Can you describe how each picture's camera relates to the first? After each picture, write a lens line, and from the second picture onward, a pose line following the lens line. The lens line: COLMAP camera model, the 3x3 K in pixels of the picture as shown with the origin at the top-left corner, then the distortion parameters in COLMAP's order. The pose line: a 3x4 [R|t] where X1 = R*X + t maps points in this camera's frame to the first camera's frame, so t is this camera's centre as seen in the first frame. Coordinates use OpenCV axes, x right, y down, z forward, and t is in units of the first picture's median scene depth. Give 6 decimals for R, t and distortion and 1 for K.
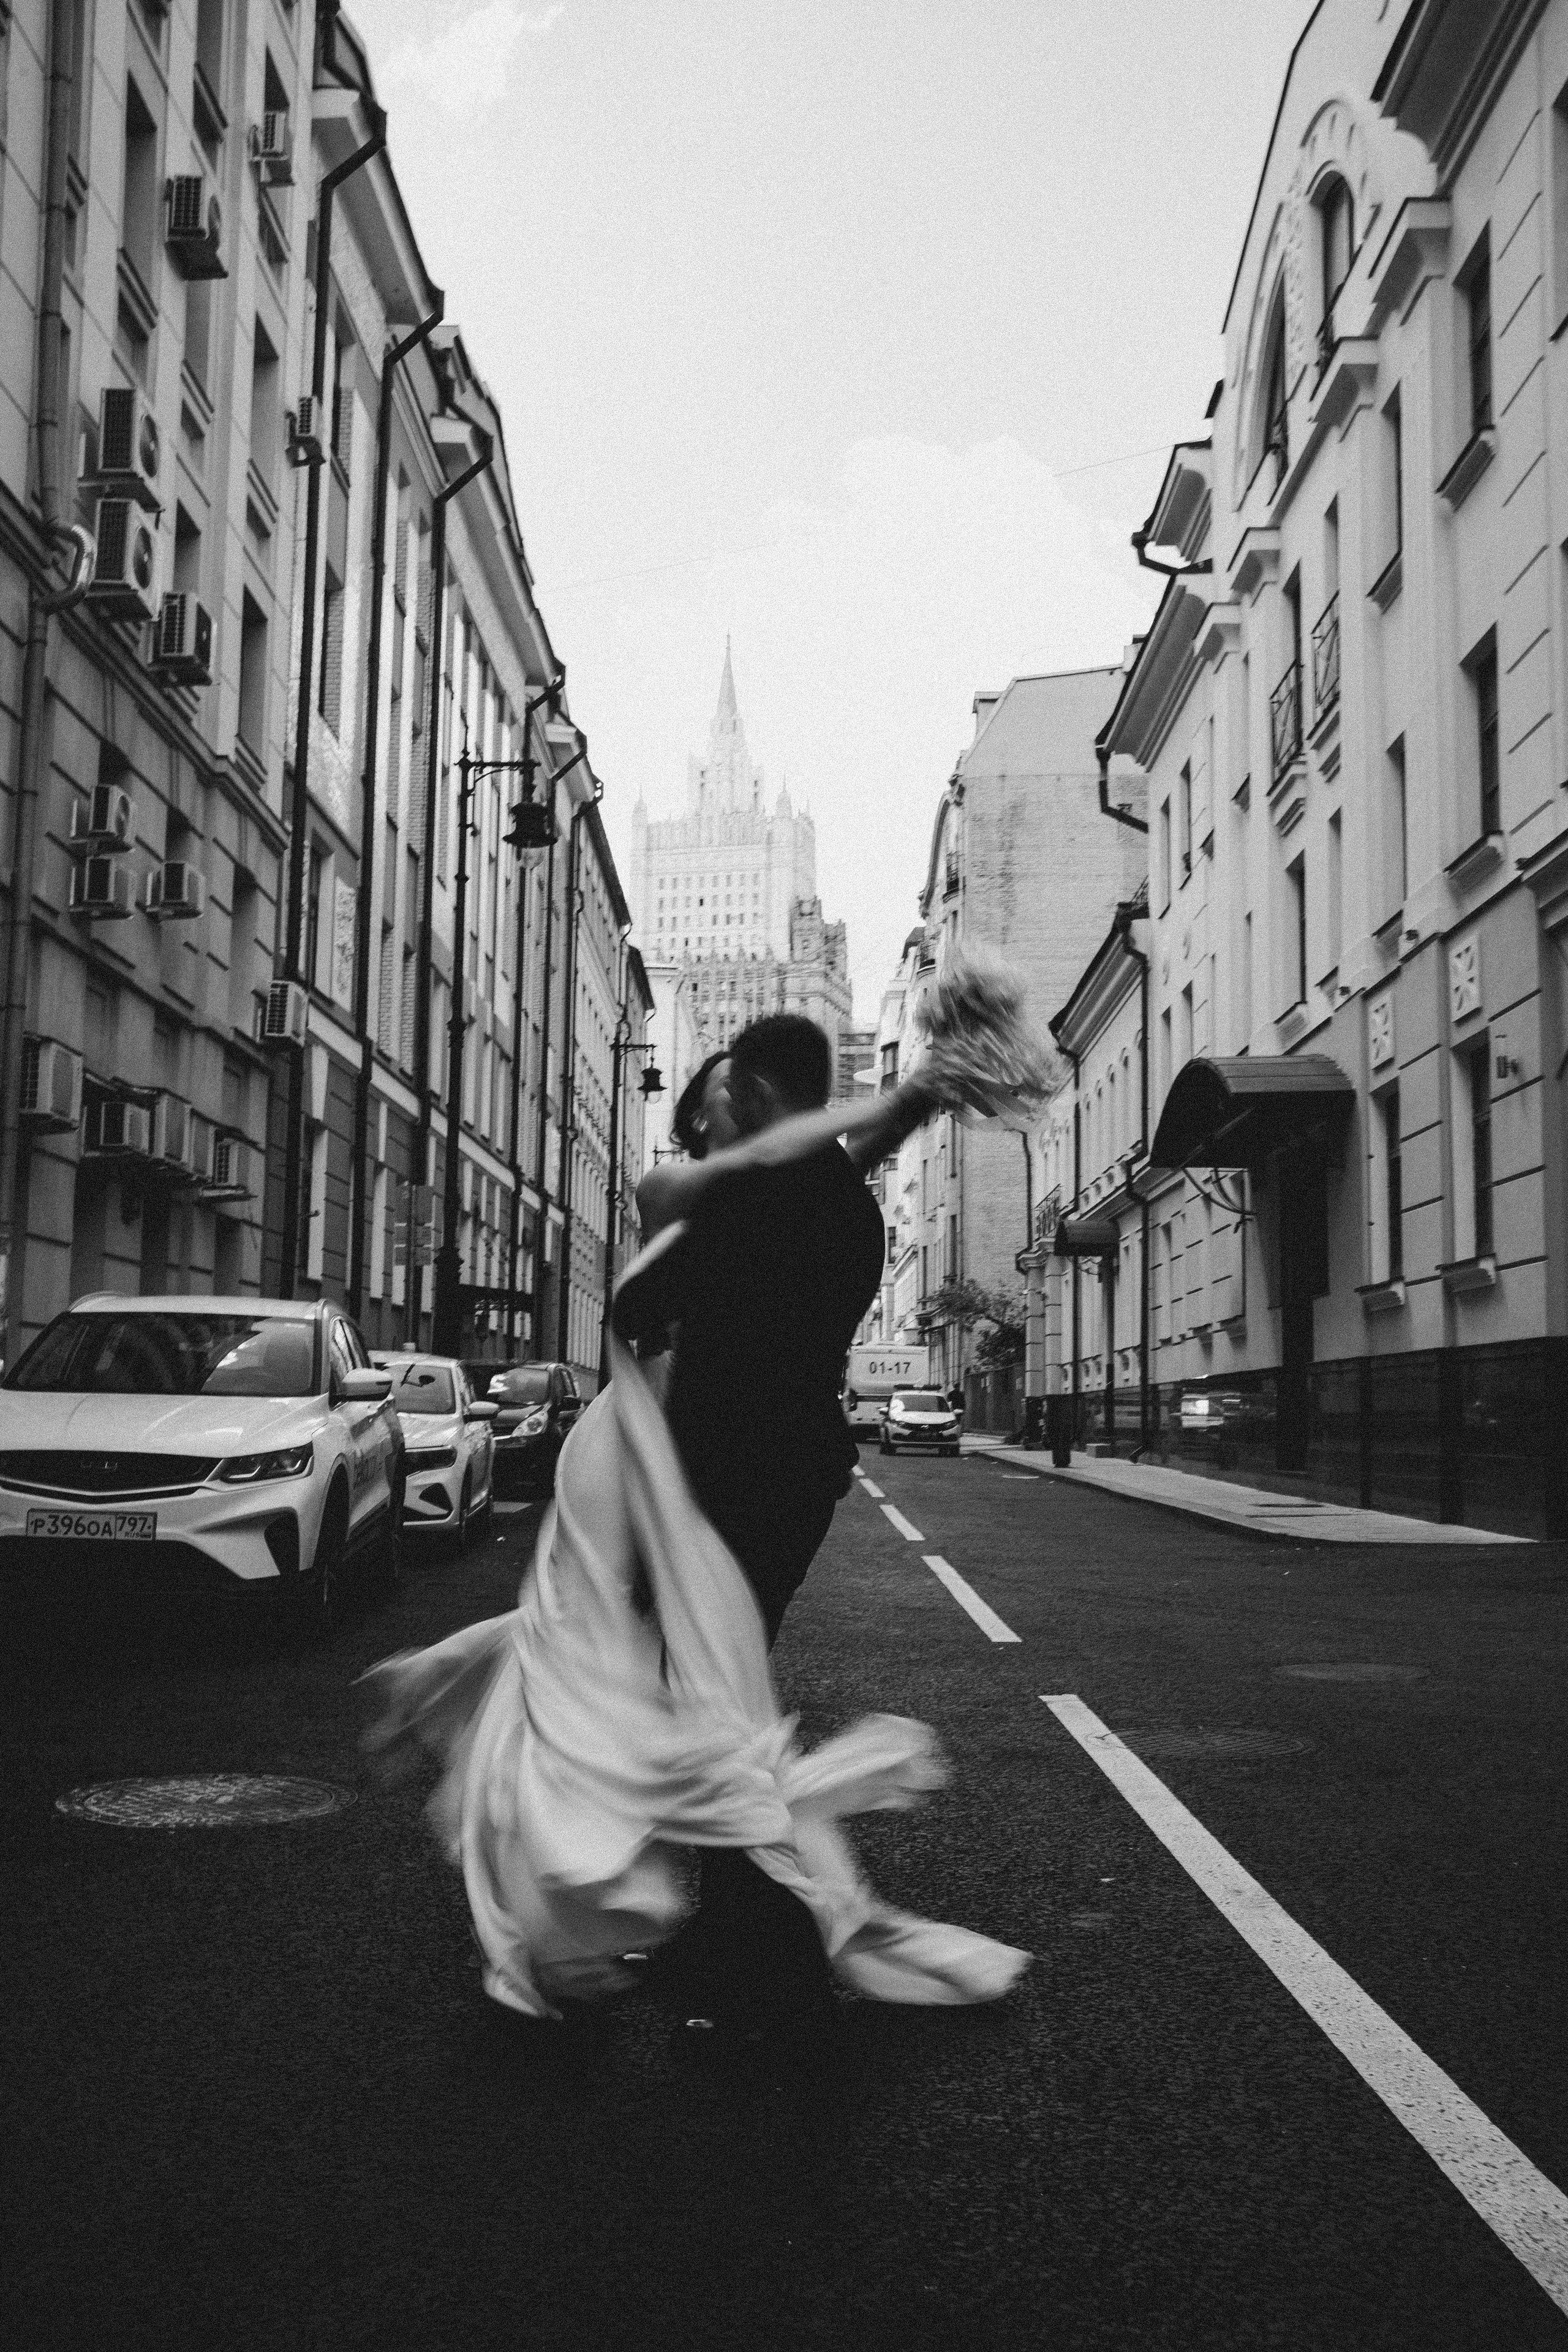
lens RADIAL K [[2235.8, 0, 771.5], [0, 2235.8, 1188.5], [0, 0, 1]] dist [0.004311, 0.030506]
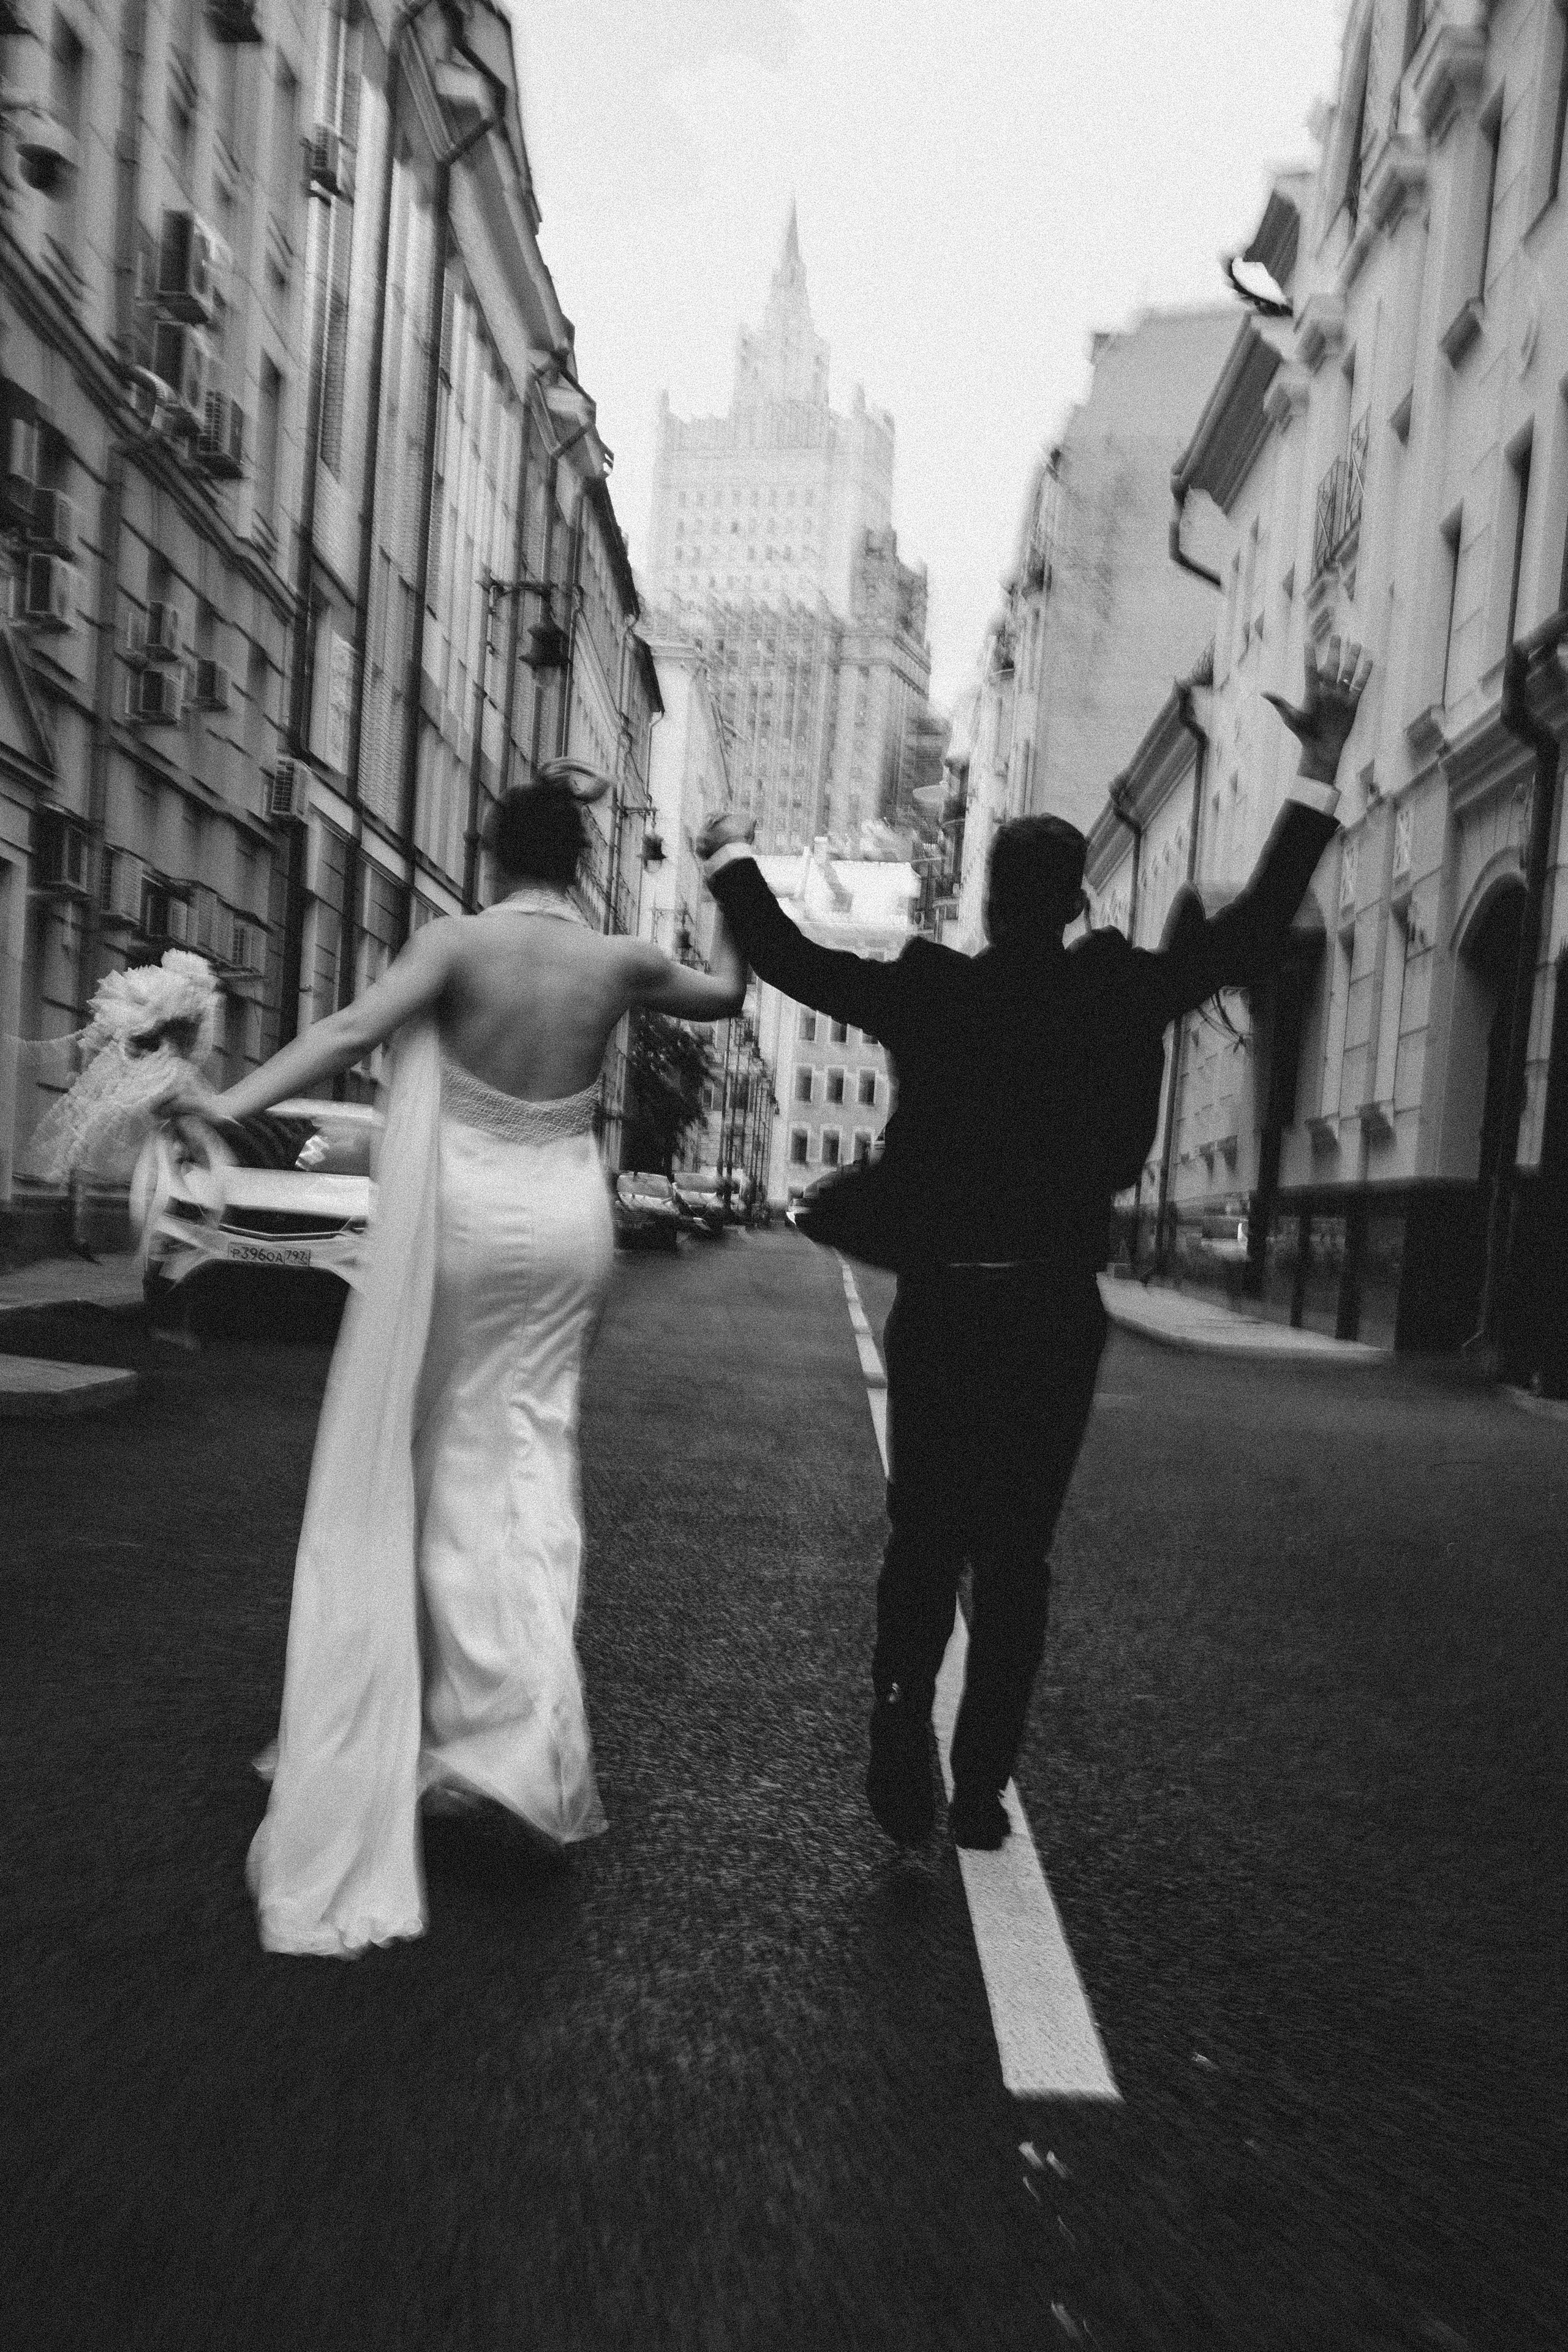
lens RADIAL K [[2991.0, 0, 635.6], [0, 2991.0, 1481.9], [0, 0, 1]] dist [0.005974, 0.021766]
pose [[0.997211, 0.056593, -0.048662, 0.017161], [-0.046473, 0.980975, 0.188489, -0.030476], [0.058403, -0.185702, 0.980869, -0.323445]]
